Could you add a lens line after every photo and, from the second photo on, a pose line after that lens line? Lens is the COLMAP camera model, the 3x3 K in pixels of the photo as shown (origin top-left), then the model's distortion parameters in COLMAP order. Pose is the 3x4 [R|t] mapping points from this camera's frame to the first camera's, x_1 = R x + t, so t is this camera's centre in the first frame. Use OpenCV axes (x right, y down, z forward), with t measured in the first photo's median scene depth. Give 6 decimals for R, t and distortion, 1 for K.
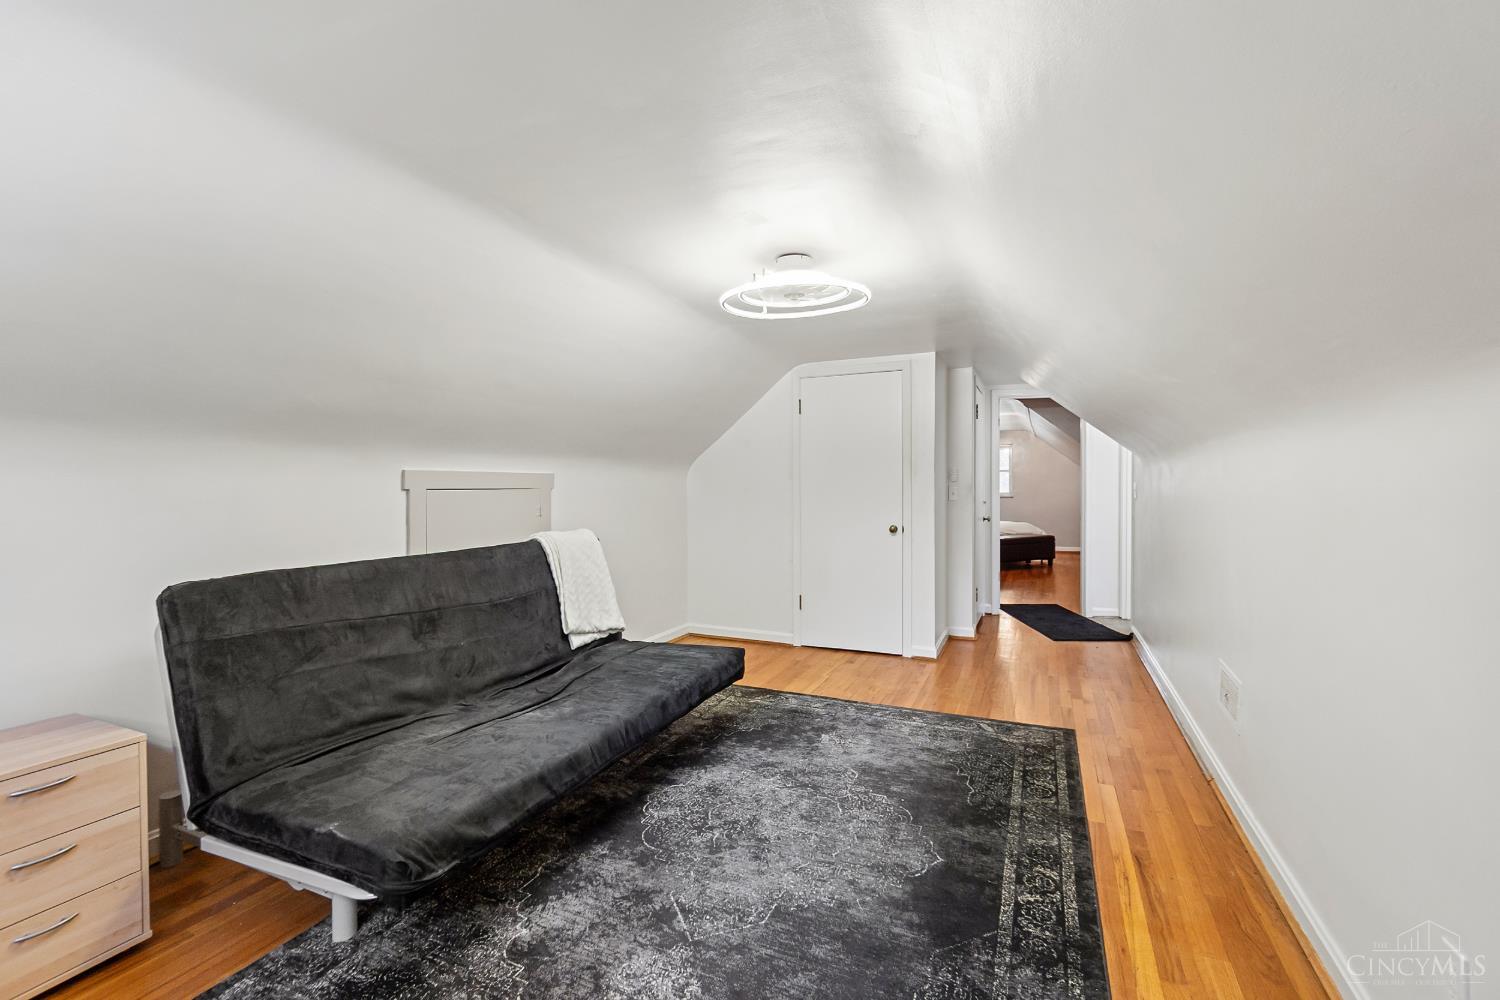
lens RADIAL K [[652.0, 0, 744.9], [0, 652.0, 492.8], [0, 0, 1]] dist [-0.000242, 0.000007]
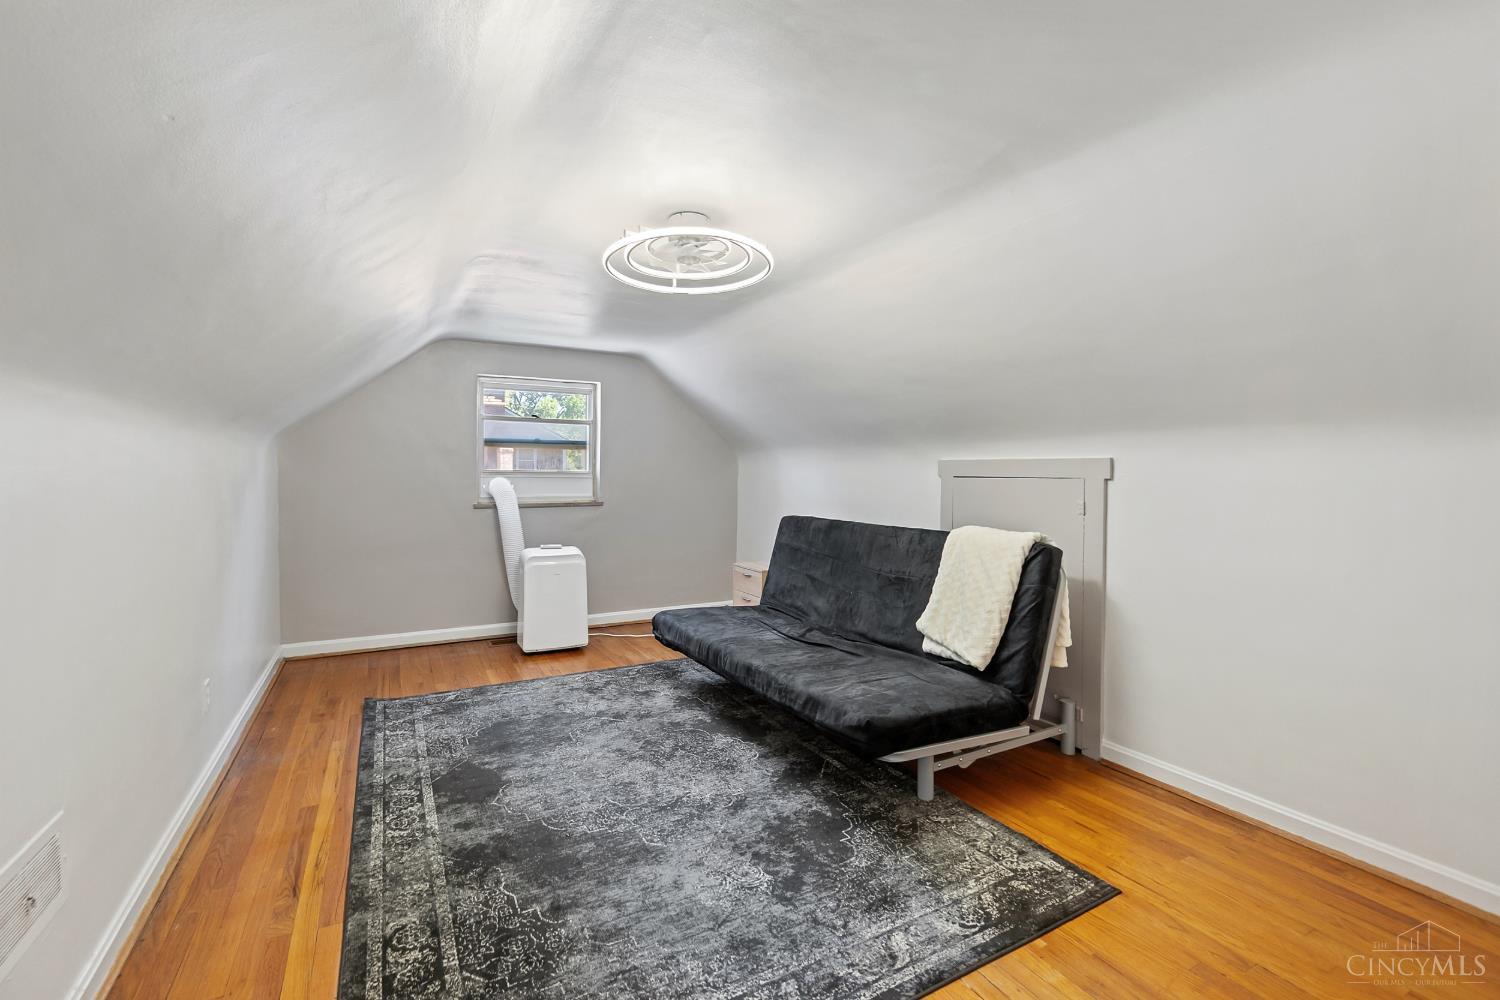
lens RADIAL K [[652.0, 0, 744.9], [0, 652.0, 492.8], [0, 0, 1]] dist [-0.000242, 0.000007]
pose [[-0.596093, 0.029137, -0.802387, 0.831903], [-0.011355, 0.998935, 0.044710, -0.031111], [0.802835, 0.035762, -0.595127, 1.786361]]
